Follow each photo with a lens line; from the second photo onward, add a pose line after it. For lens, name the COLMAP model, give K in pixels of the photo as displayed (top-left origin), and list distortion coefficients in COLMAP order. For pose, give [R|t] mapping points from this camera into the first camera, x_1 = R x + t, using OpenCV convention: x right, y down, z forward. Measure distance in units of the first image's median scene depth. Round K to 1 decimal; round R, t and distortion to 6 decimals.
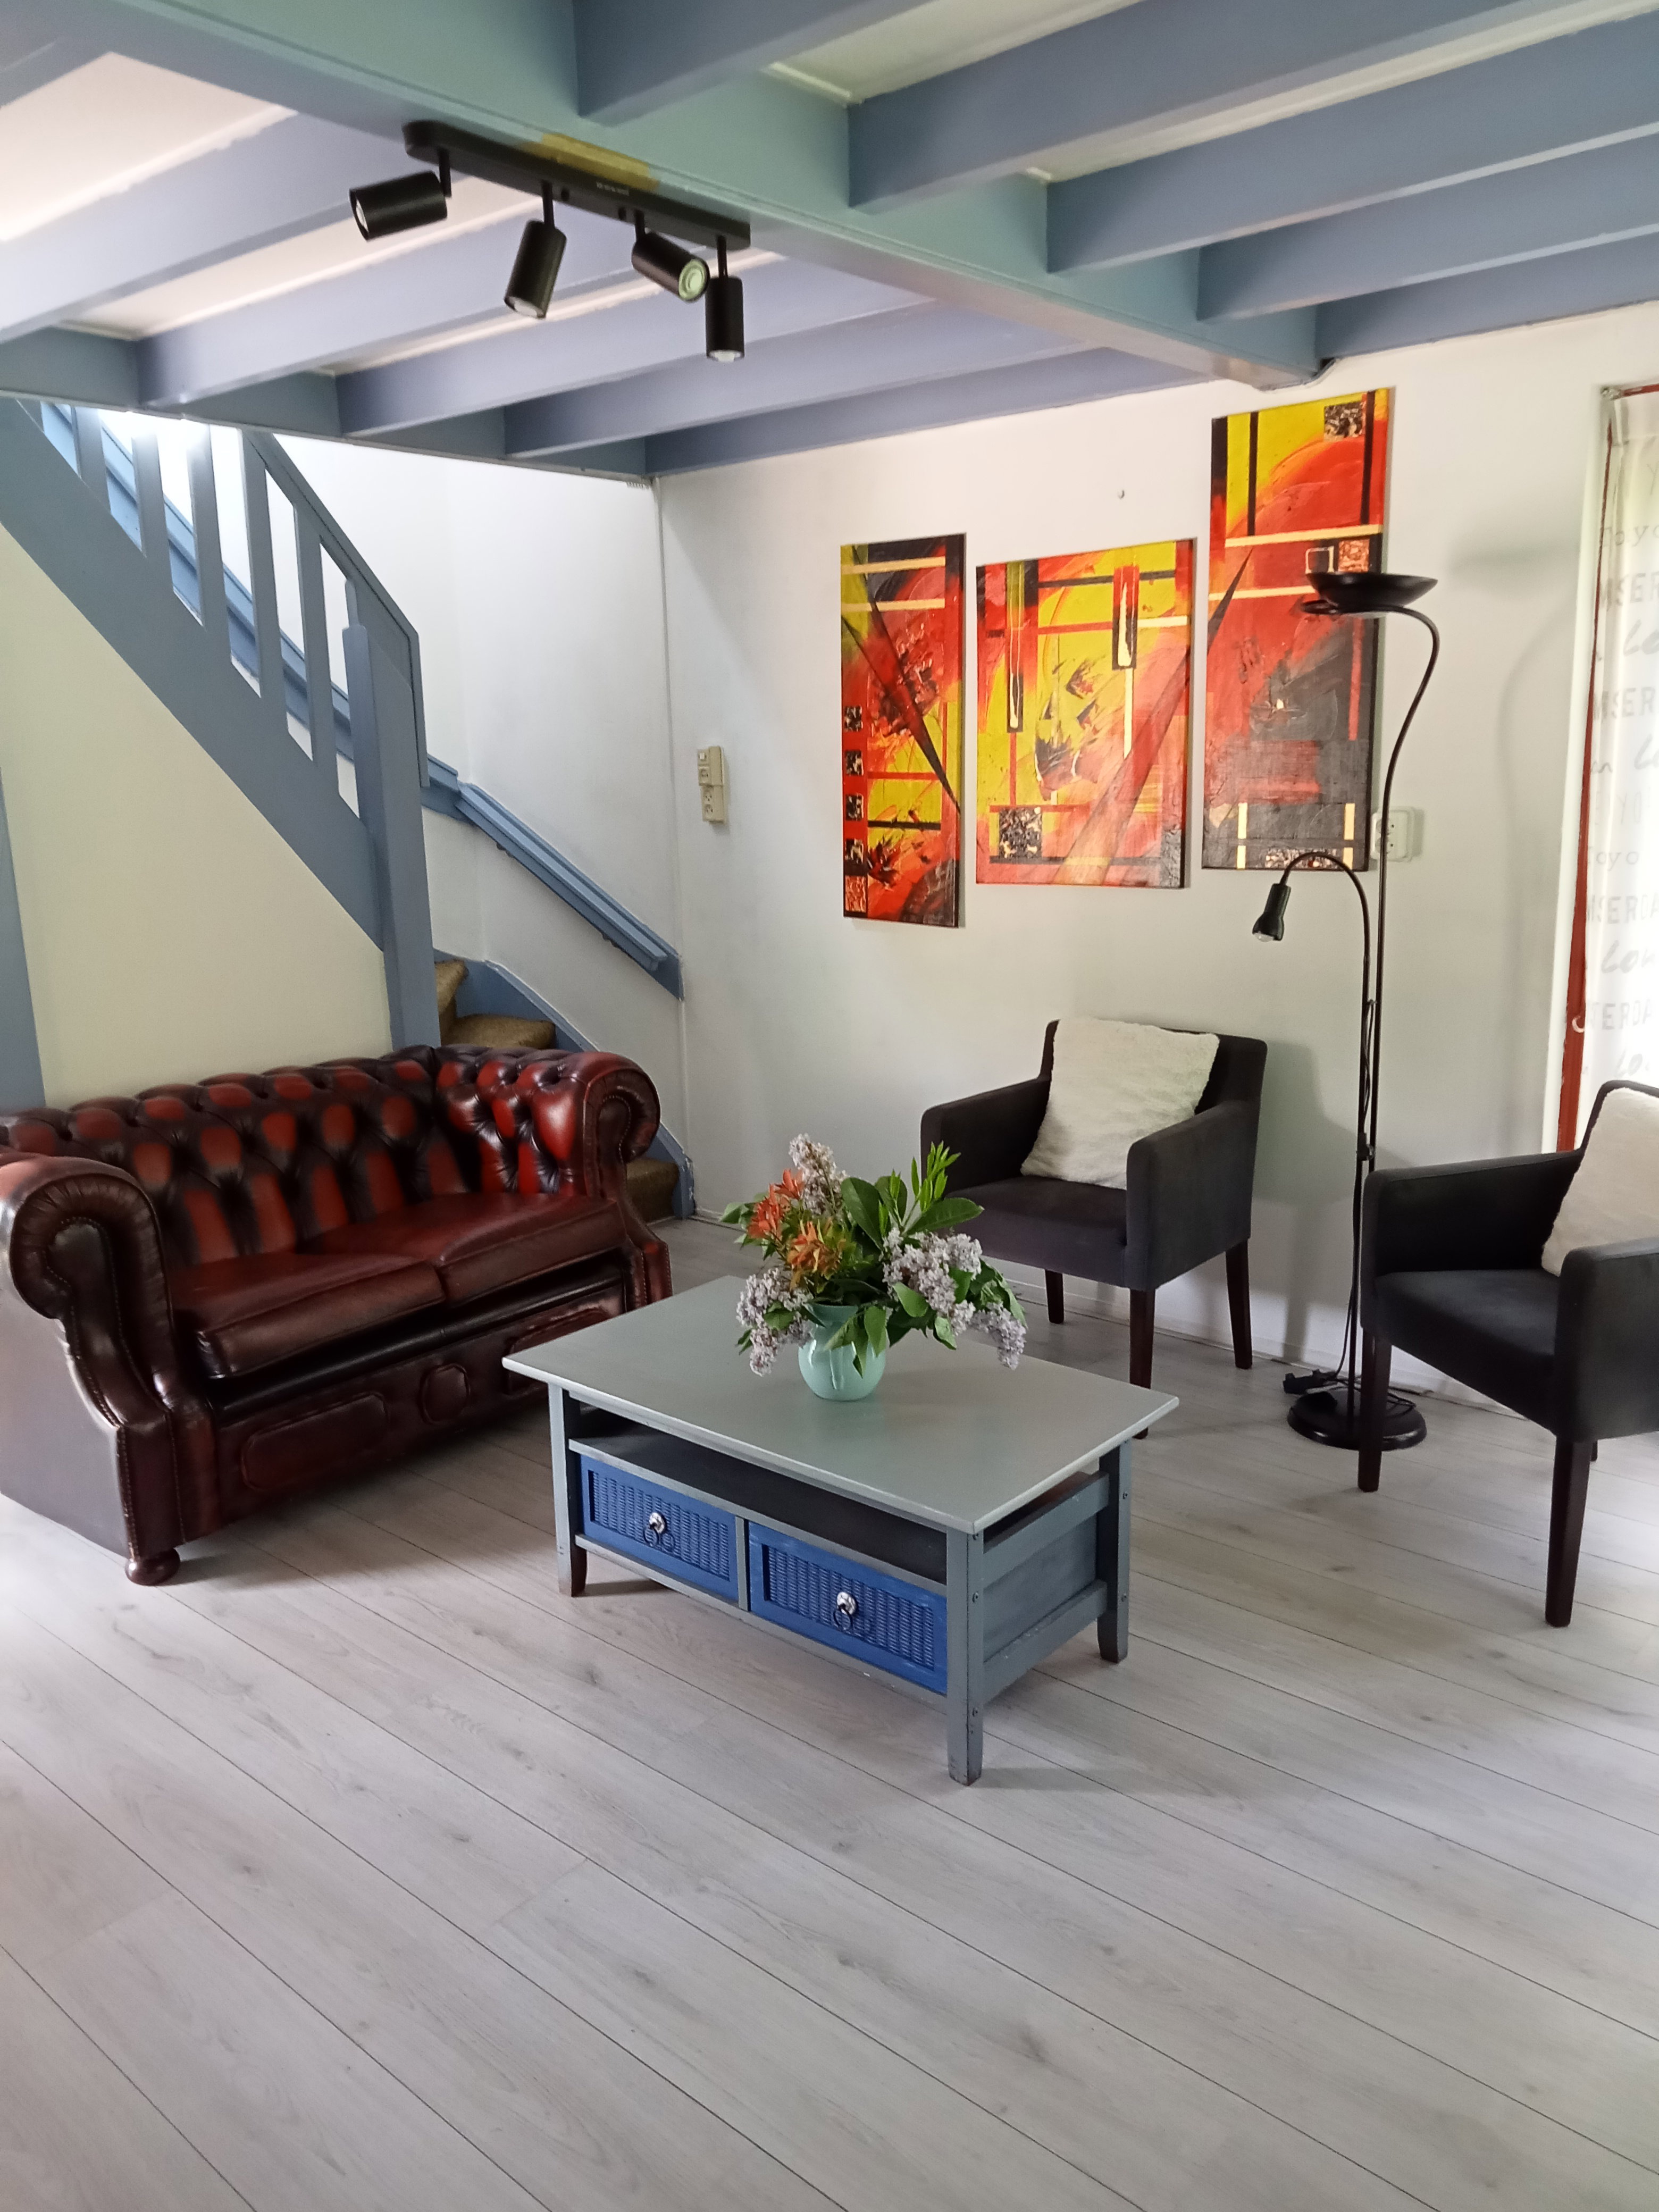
lens RADIAL K [[1651.5, 0, 829.5], [0, 1651.5, 1106.0], [0, 0, 1]] dist [-0.010290, 0.031776]
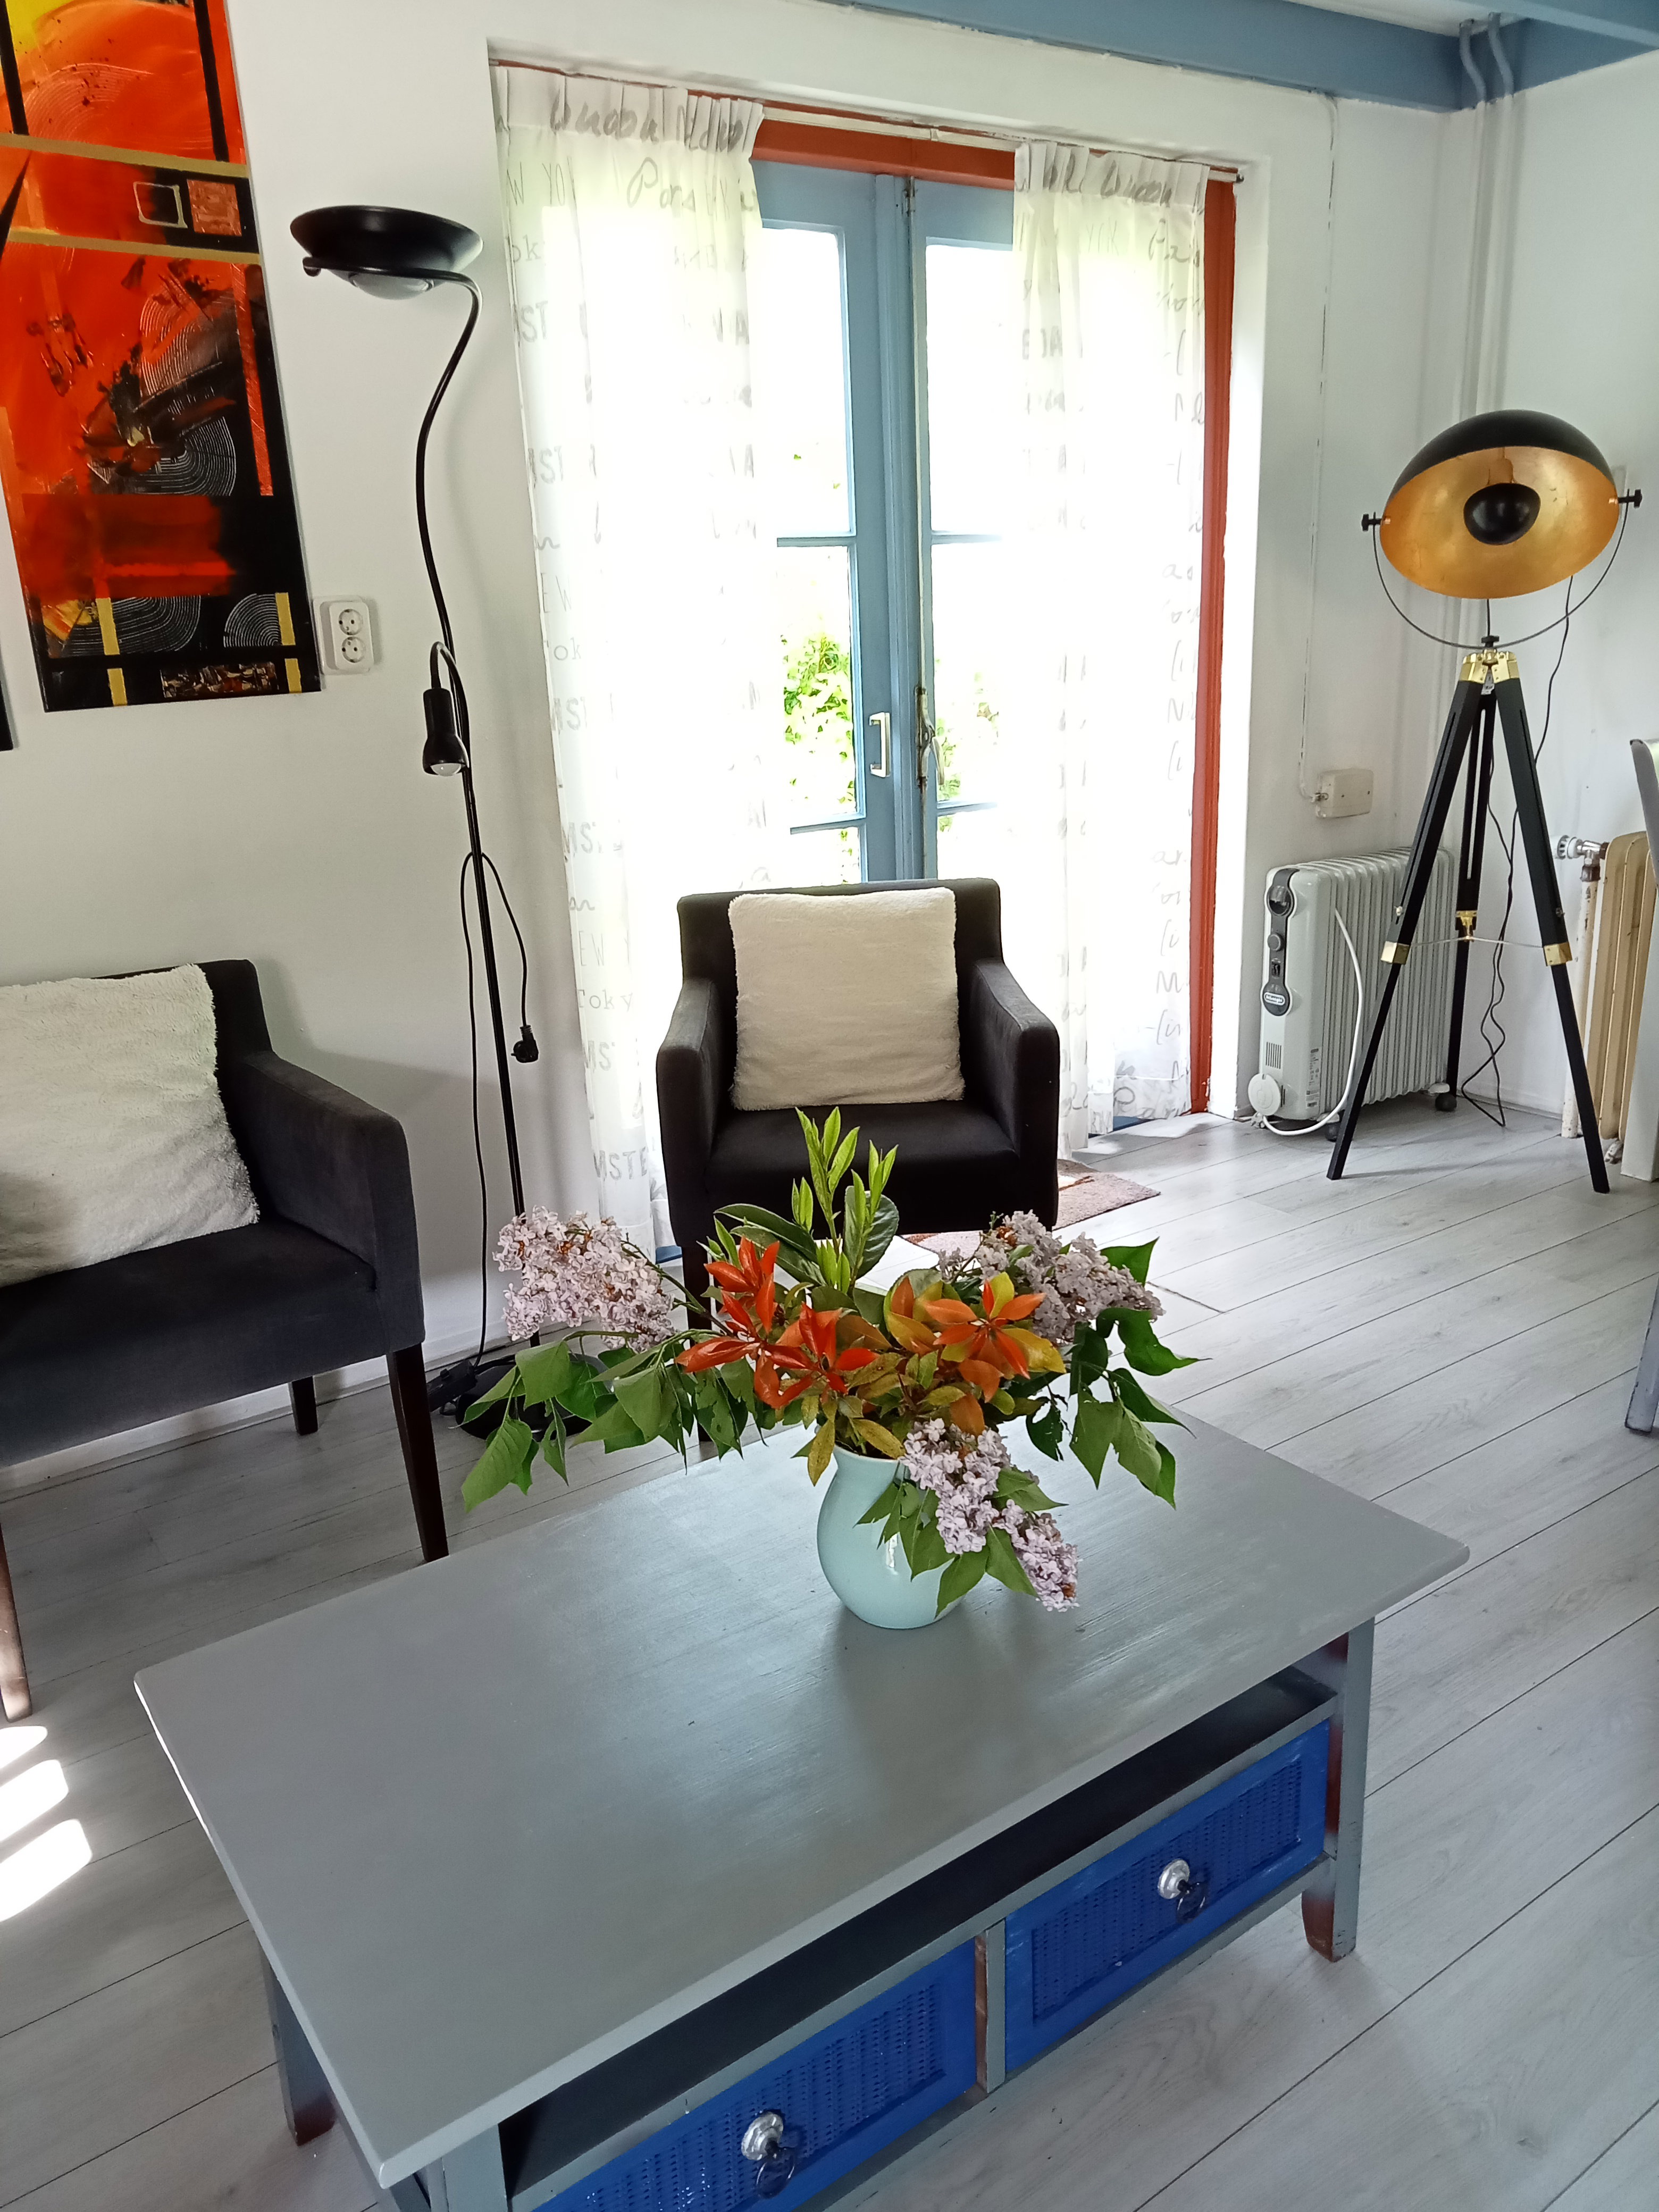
lens RADIAL K [[1651.5, 0, 829.5], [0, 1651.5, 1106.0], [0, 0, 1]] dist [-0.010290, 0.031776]
pose [[0.245672, -0.269935, 0.931010, -0.293636], [0.238058, 0.947833, 0.211995, -0.063546], [-0.939667, 0.169553, 0.297116, 0.548749]]
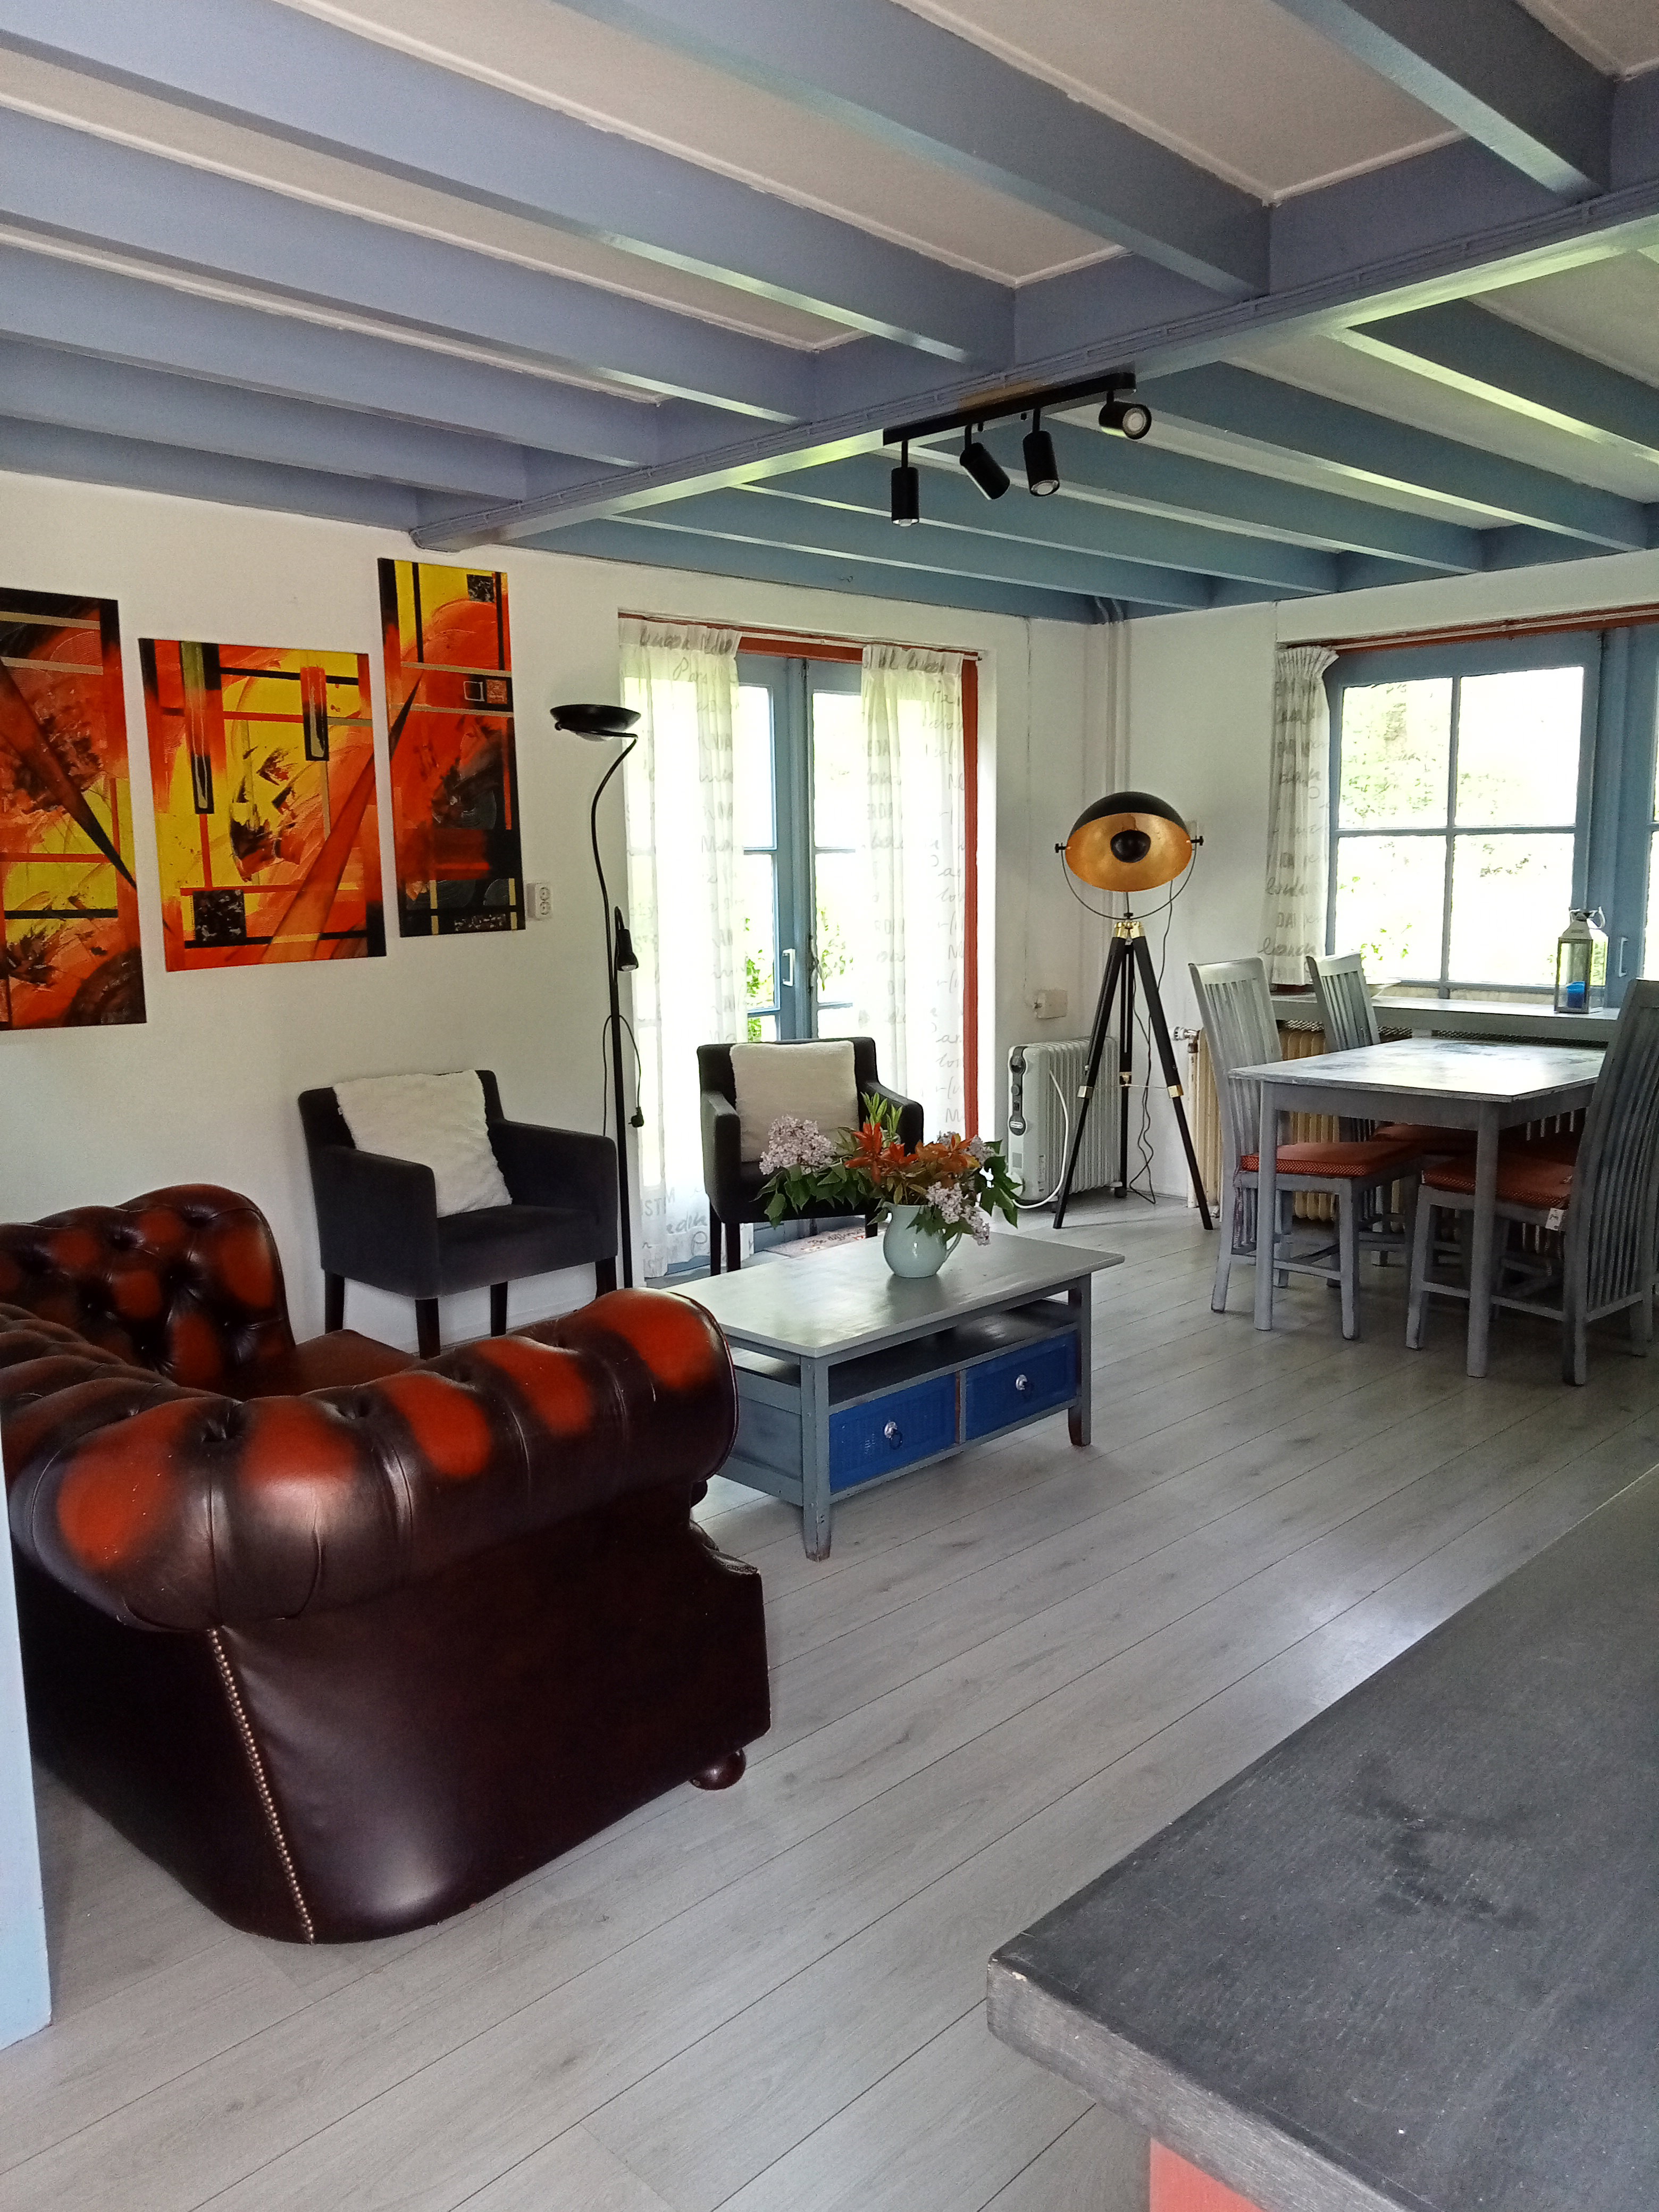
lens RADIAL K [[1651.5, 0, 829.5], [0, 1651.5, 1106.0], [0, 0, 1]] dist [-0.010290, 0.031776]
pose [[0.074072, -0.126283, 0.989225, -0.871270], [0.222514, 0.969035, 0.107044, -0.082339], [-0.972112, 0.212187, 0.099879, 0.591365]]
